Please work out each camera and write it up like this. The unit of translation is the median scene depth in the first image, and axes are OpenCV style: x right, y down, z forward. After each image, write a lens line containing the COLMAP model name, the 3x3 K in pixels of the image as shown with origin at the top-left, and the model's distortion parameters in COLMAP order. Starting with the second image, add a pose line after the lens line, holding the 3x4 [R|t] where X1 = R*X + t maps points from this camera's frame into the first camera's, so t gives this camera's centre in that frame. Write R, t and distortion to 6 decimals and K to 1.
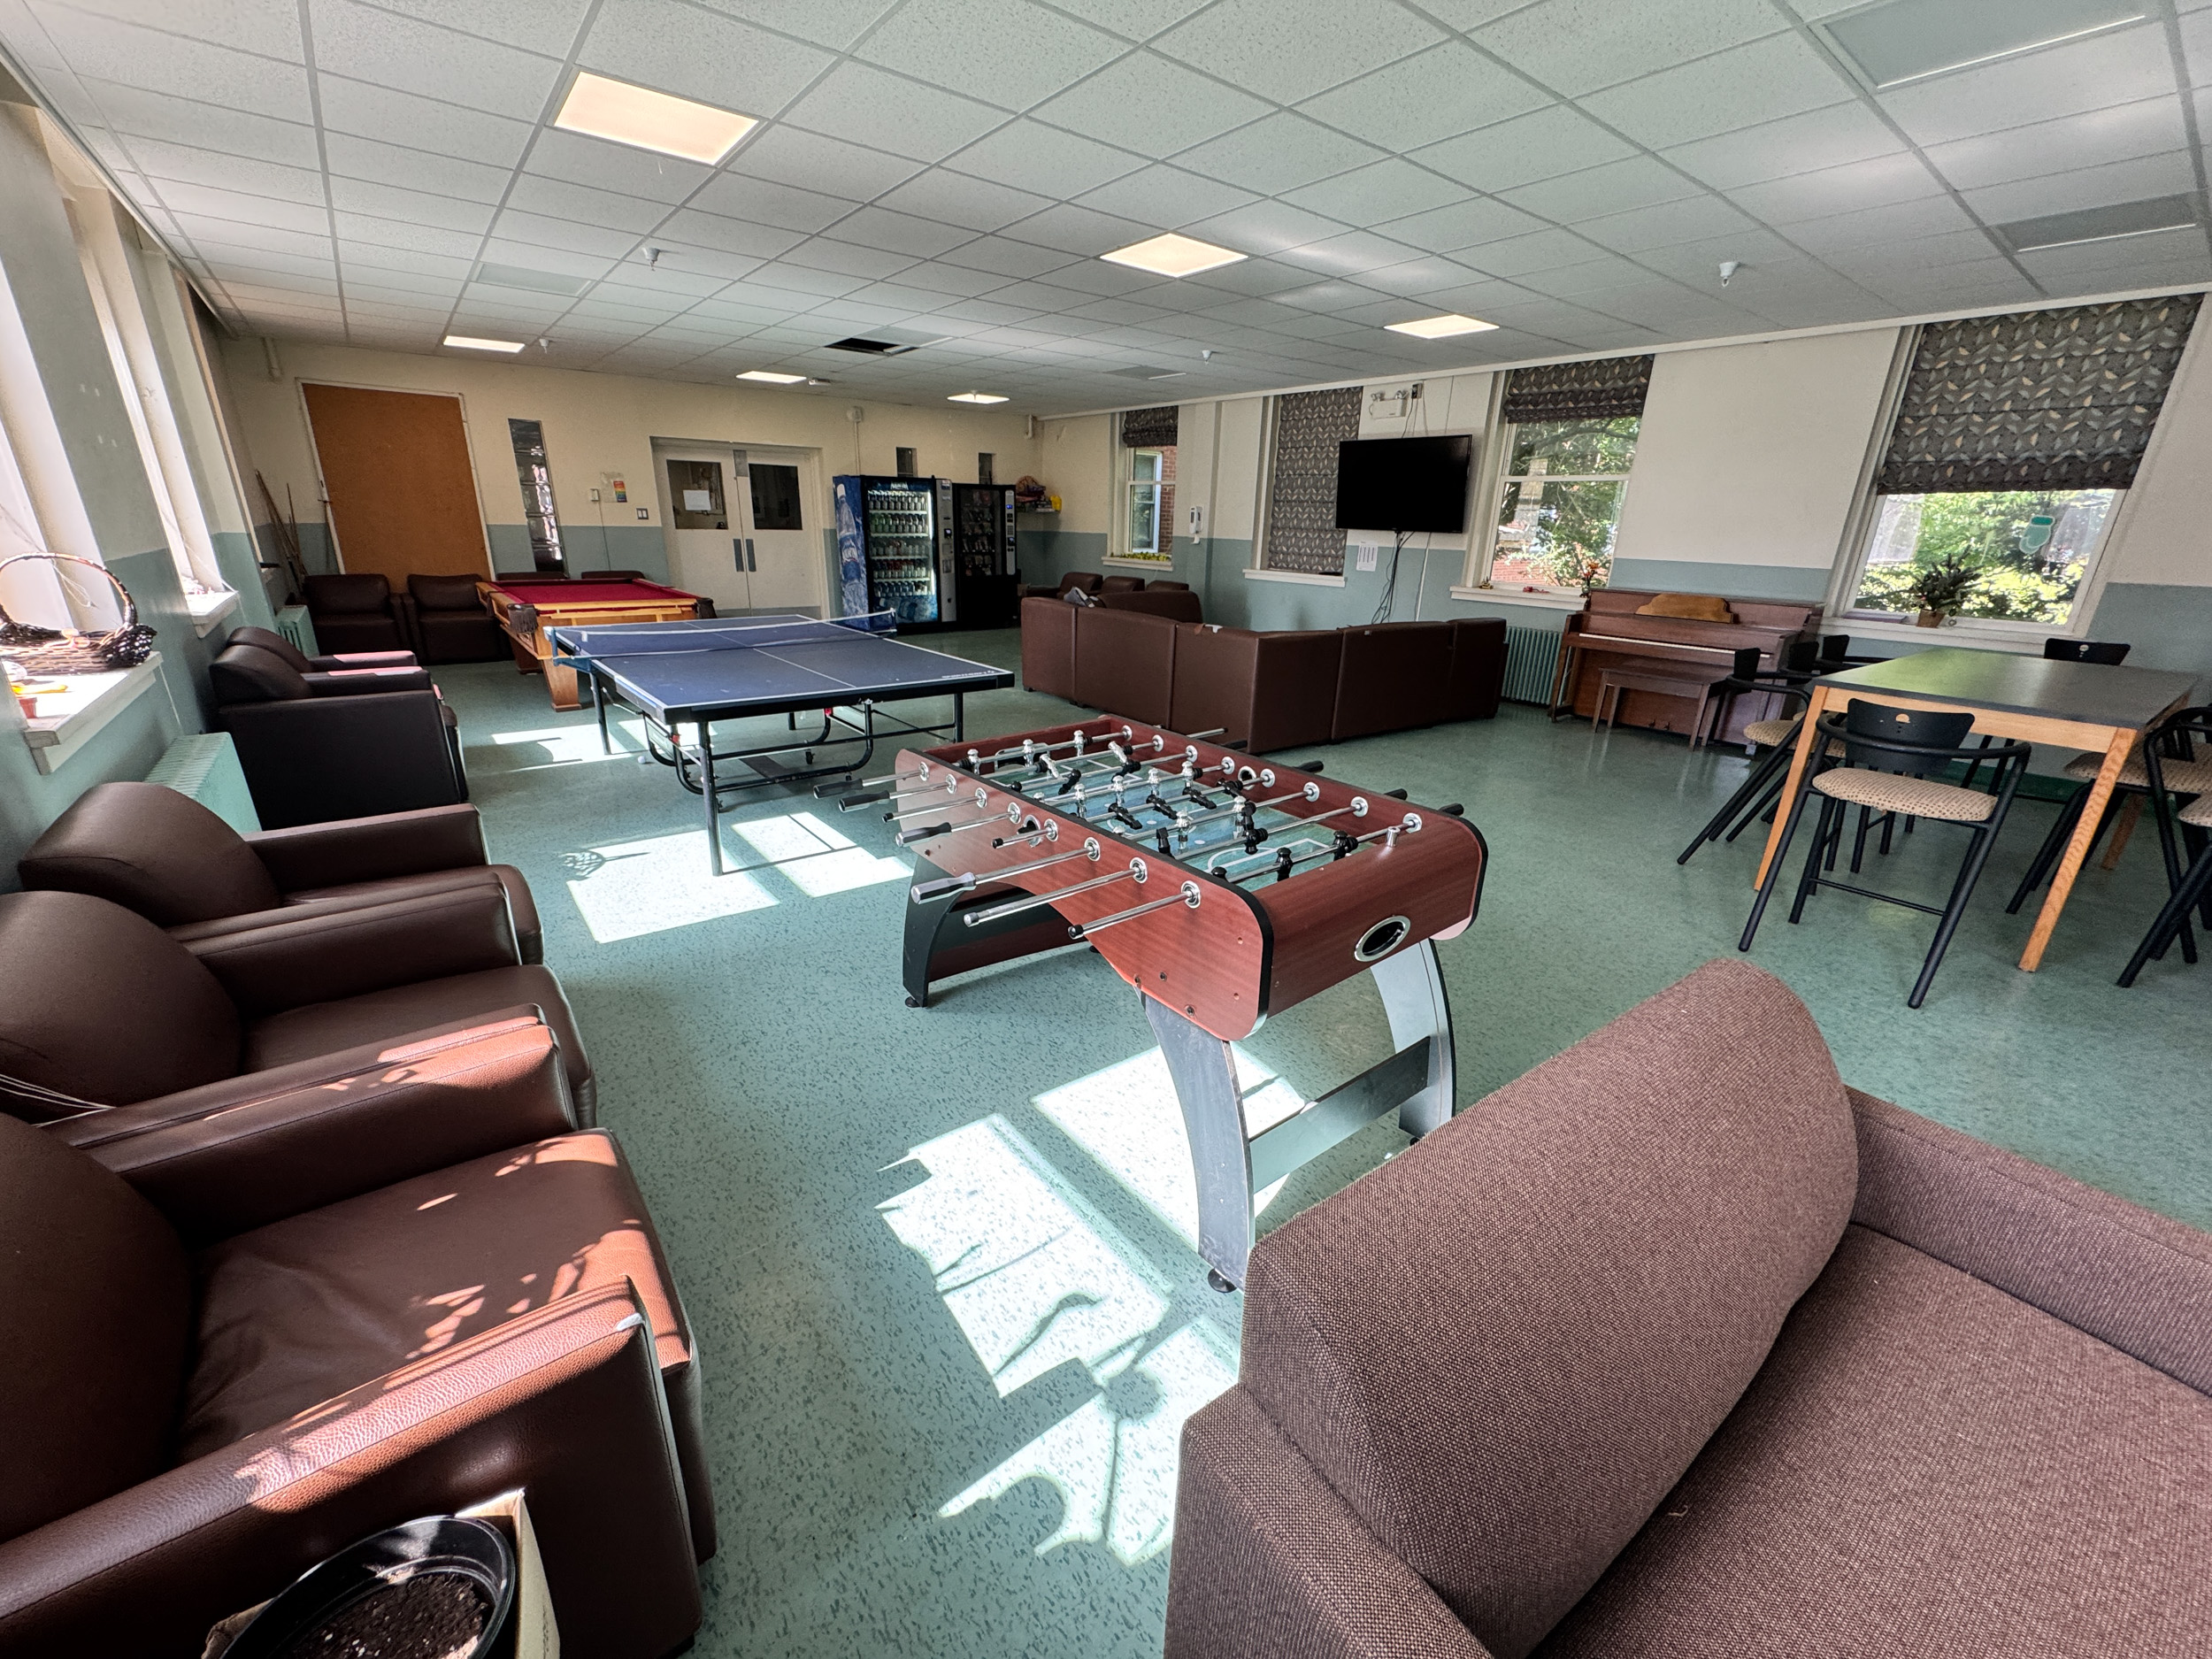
lens RADIAL K [[887.3, 0, 1106.7], [0, 887.3, 832.7], [0, 0, 1]] dist [0.002506, 0.000176]
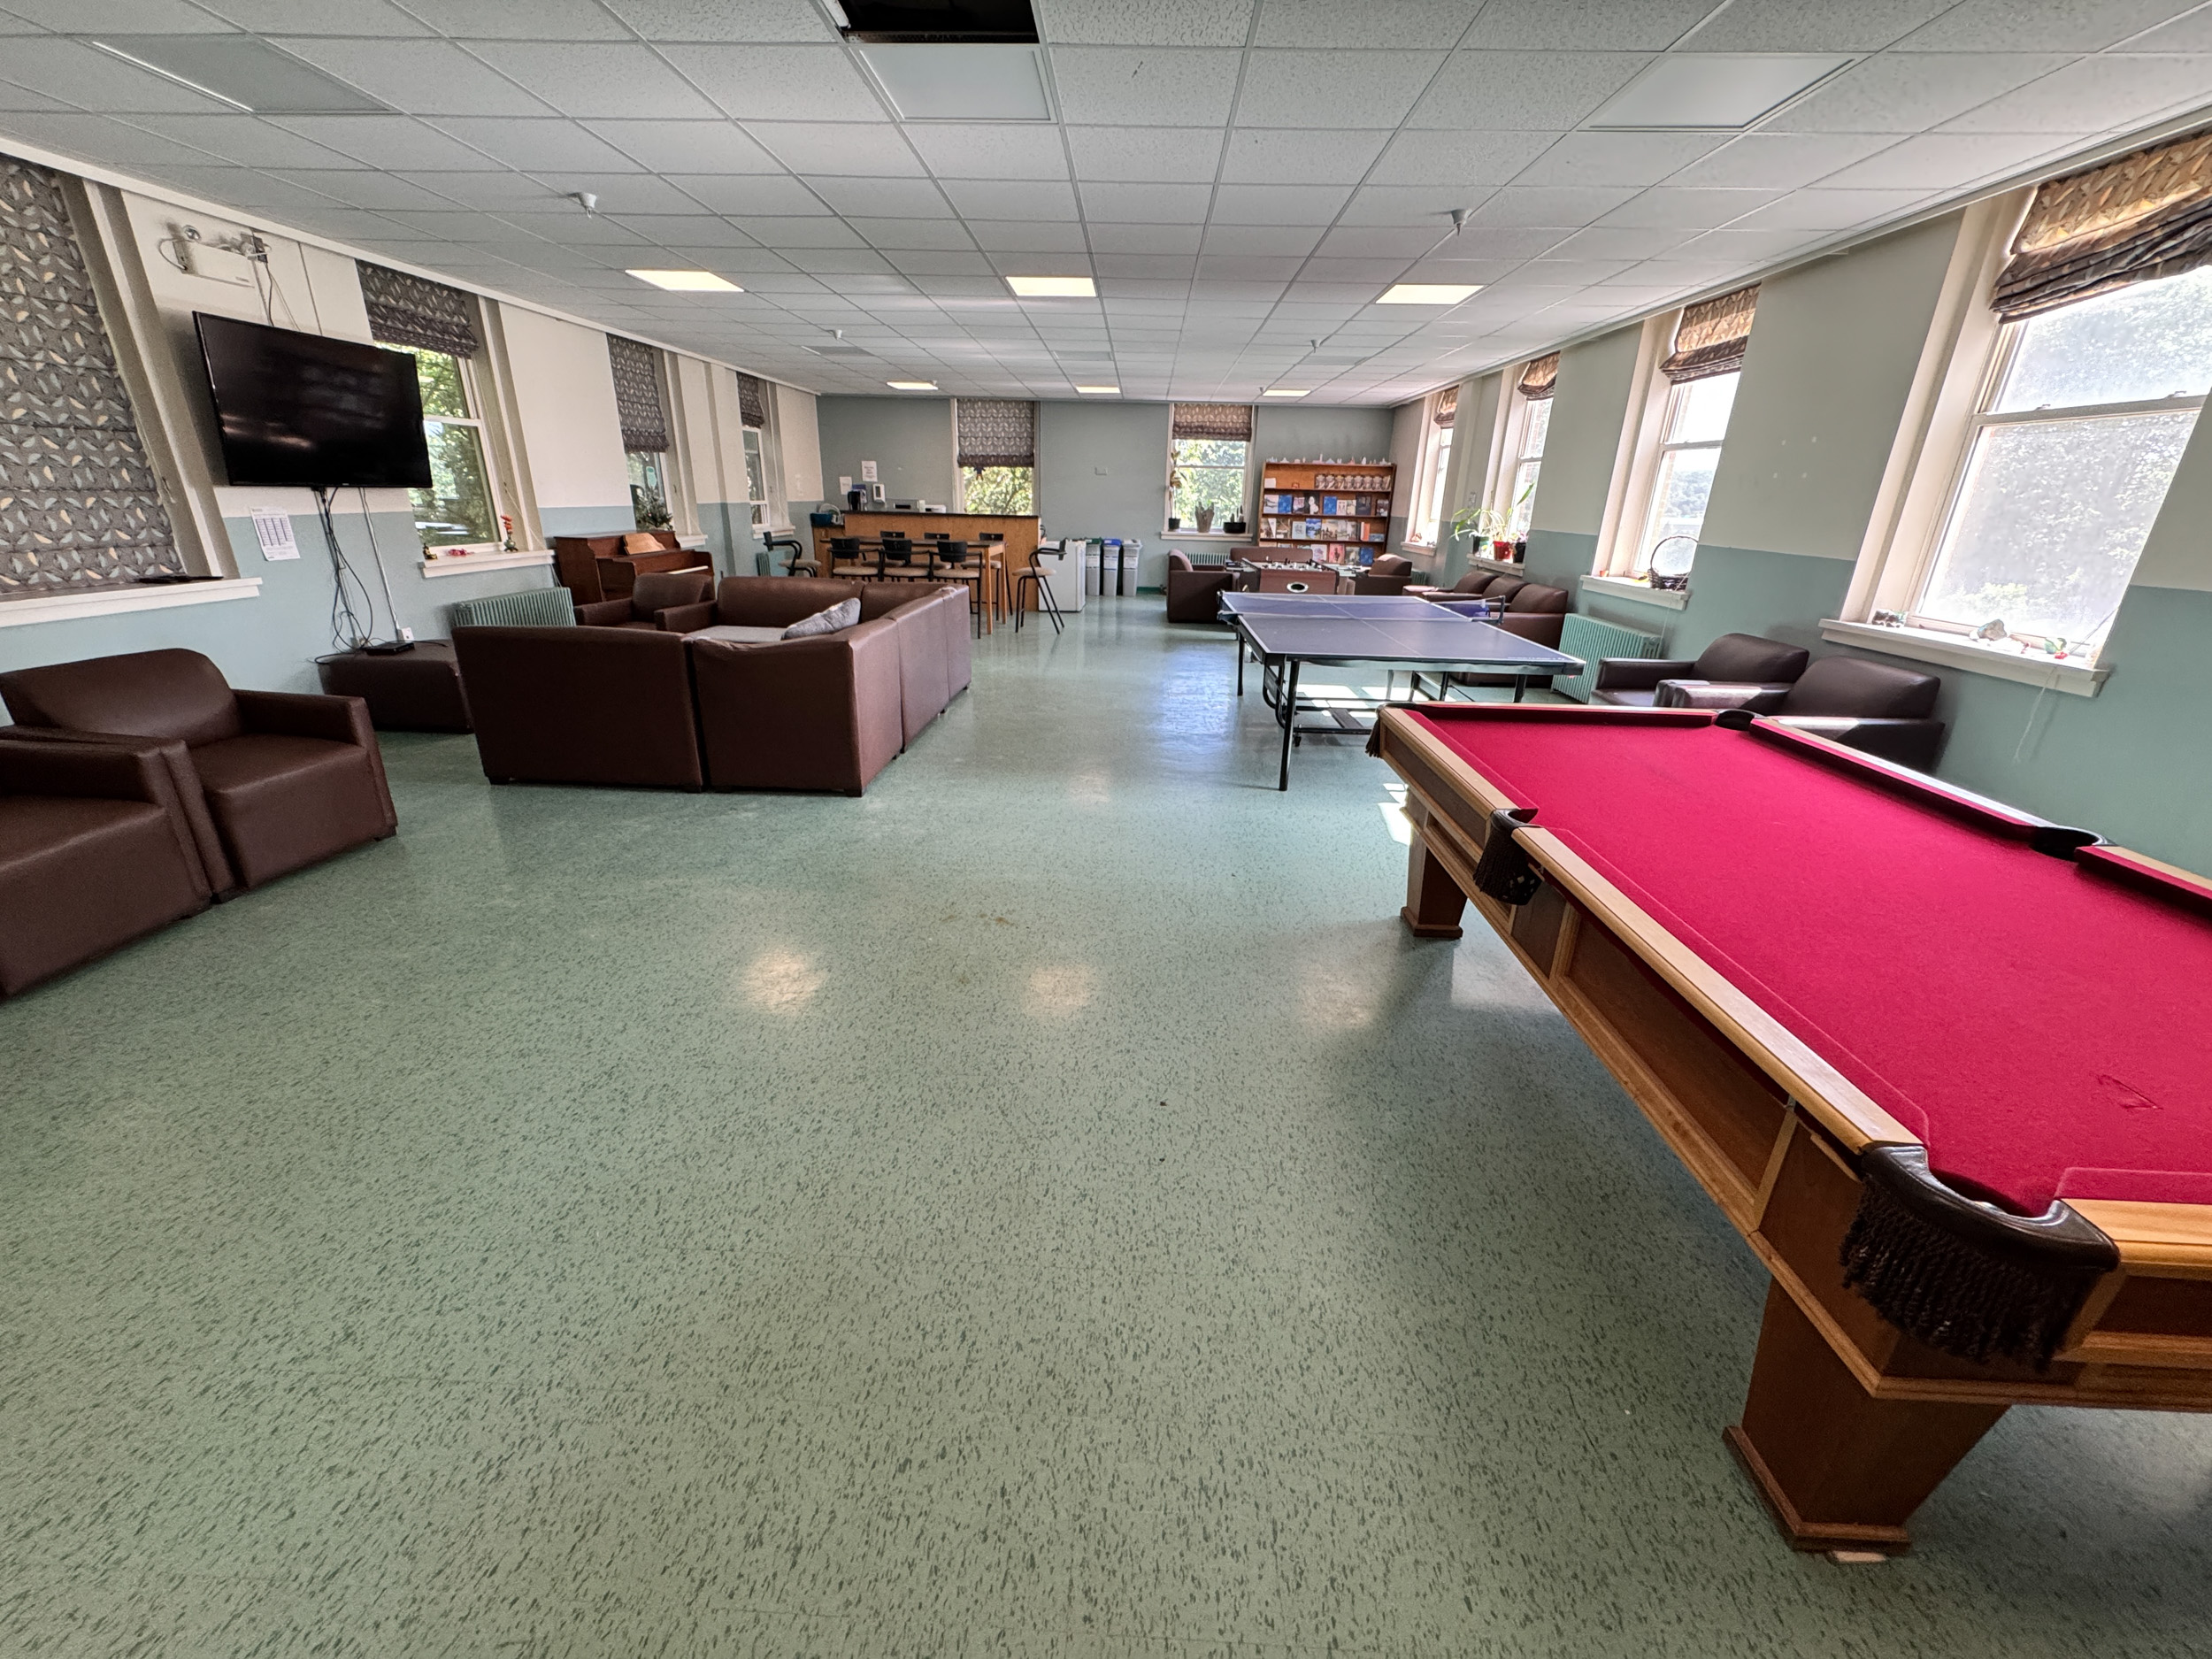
lens RADIAL K [[887.3, 0, 1105.2], [0, 887.3, 829.2], [0, 0, 1]] dist [0.002506, 0.000176]
pose [[-0.762306, -0.268894, 0.588715, -0.514979], [0.181531, 0.784268, 0.593271, -0.423019], [-0.621237, 0.559124, -0.549040, 1.138169]]
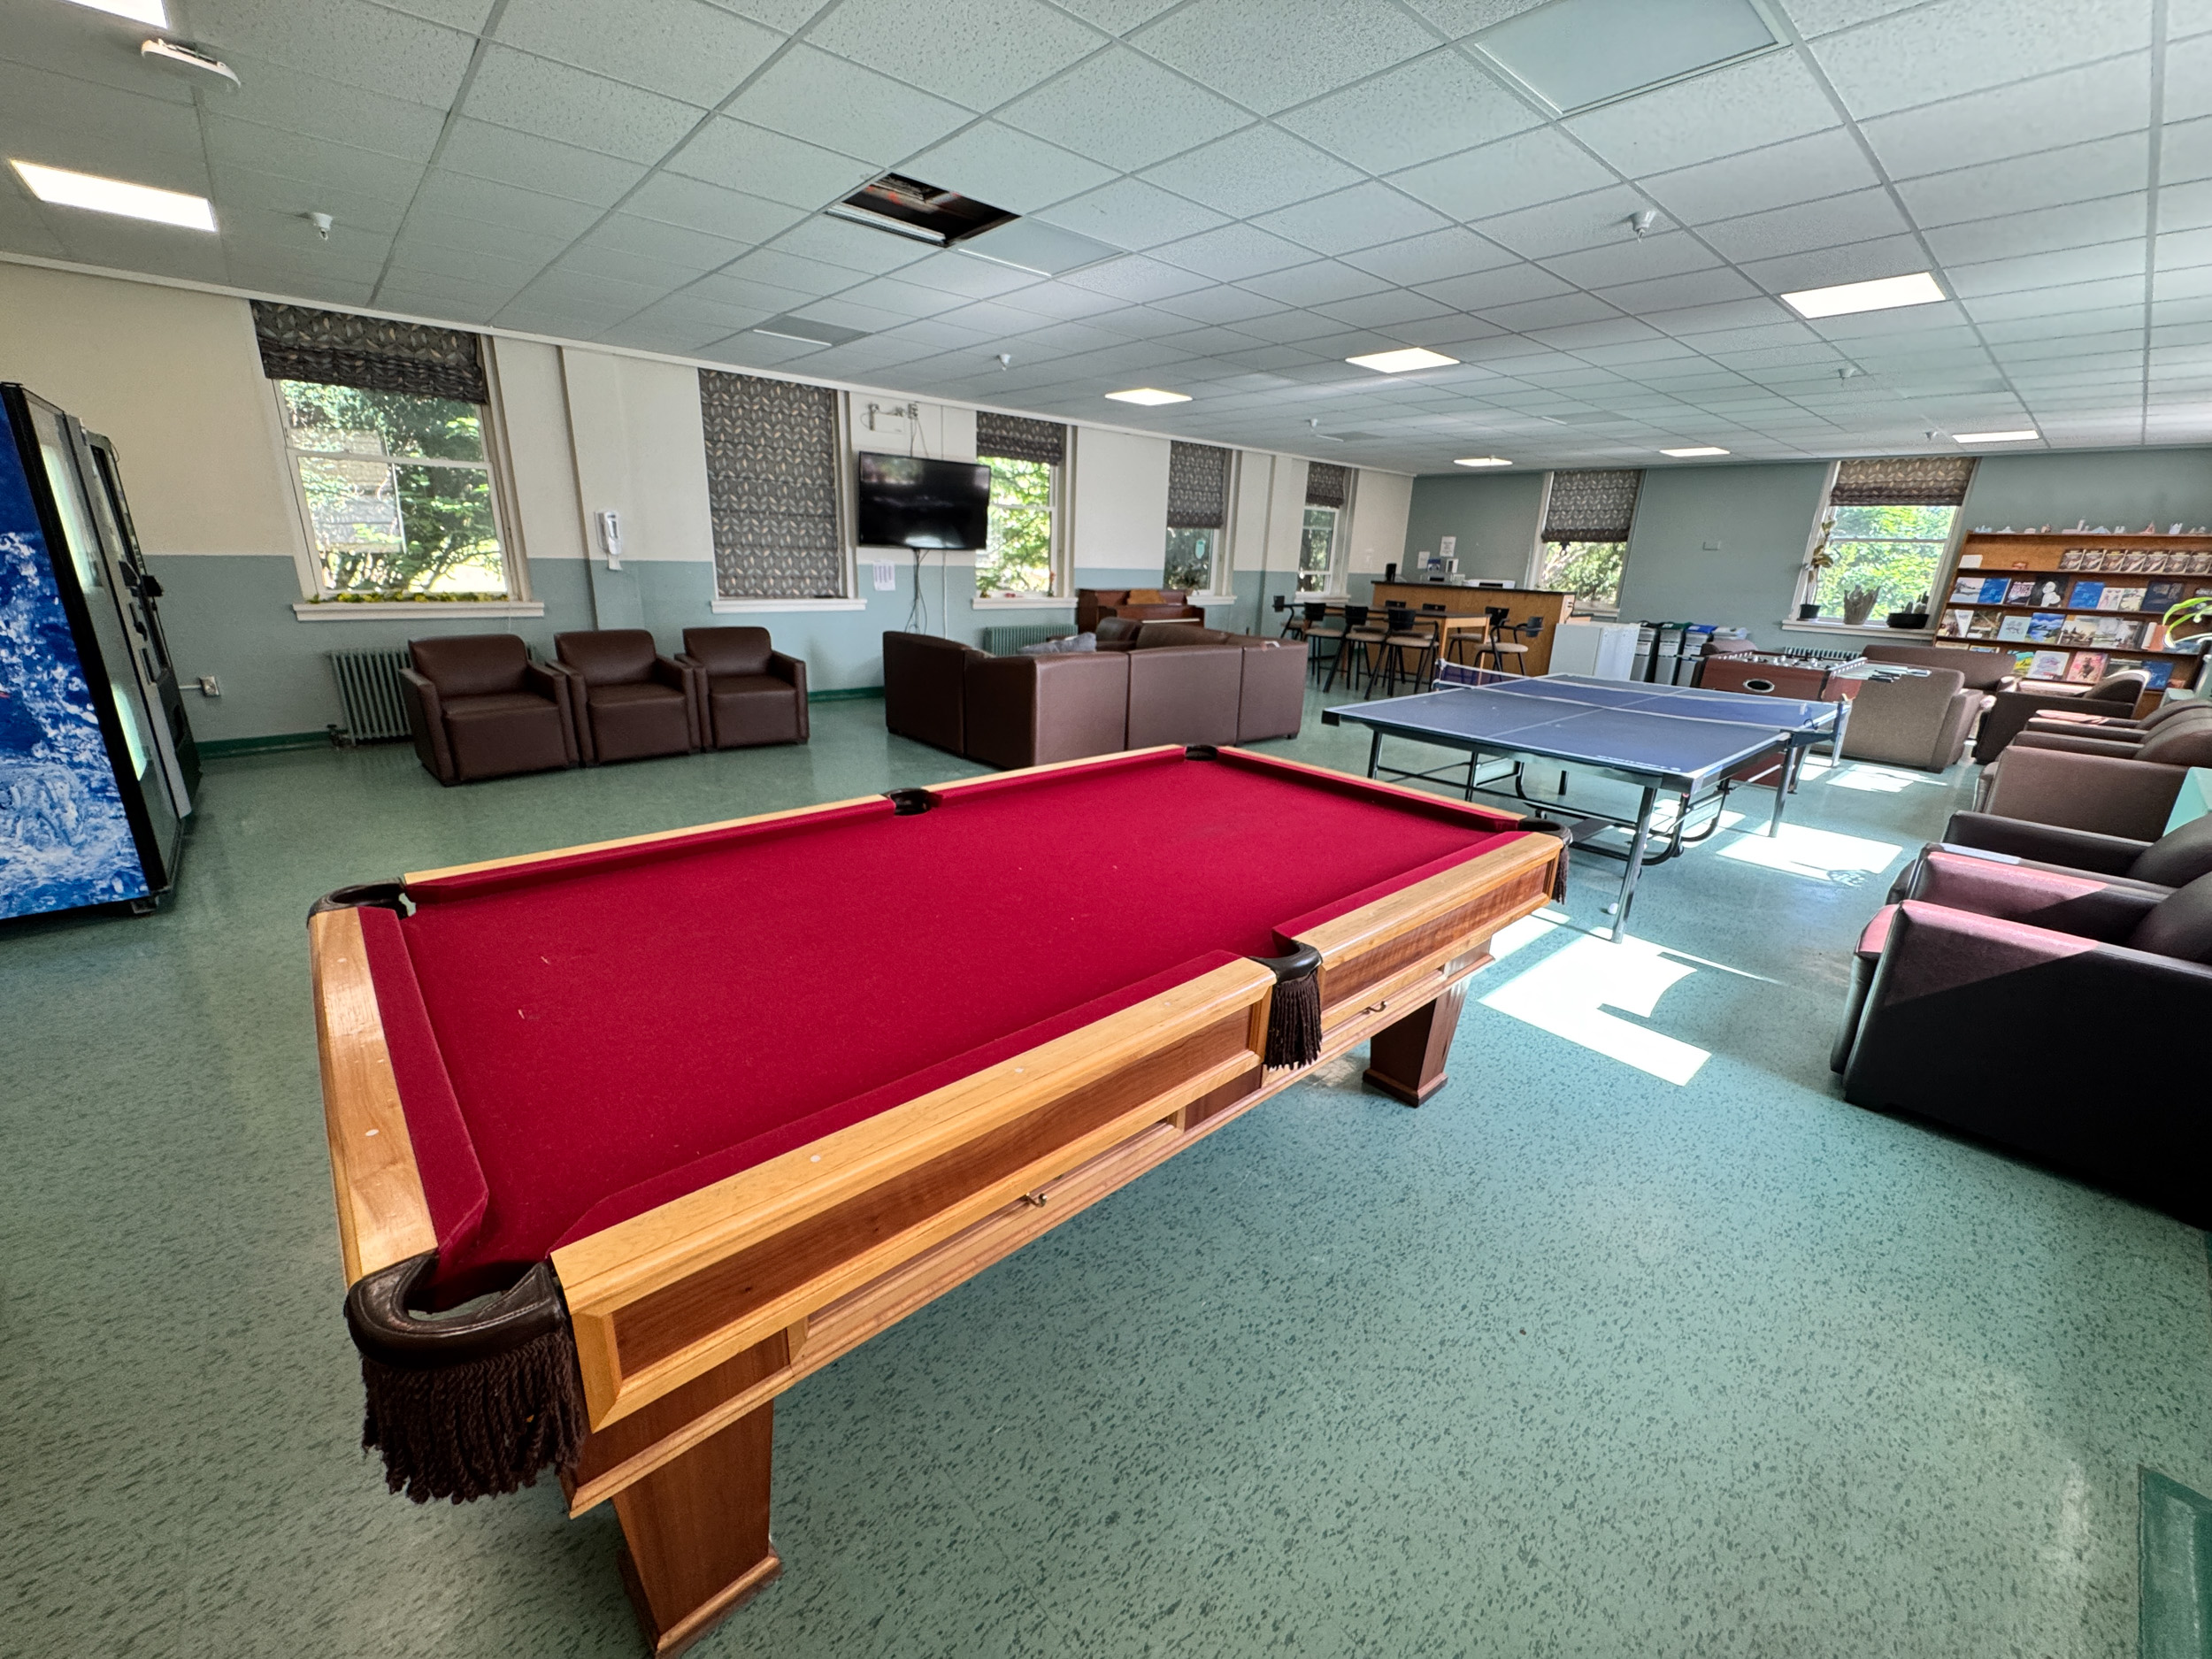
lens RADIAL K [[887.3, 0, 1105.2], [0, 887.3, 831.2], [0, 0, 1]] dist [0.002506, 0.000176]
pose [[-0.054631, -0.327618, 0.943230, -0.740316], [0.305708, 0.893789, 0.328152, -0.320424], [-0.950557, 0.306280, 0.051327, 0.847716]]
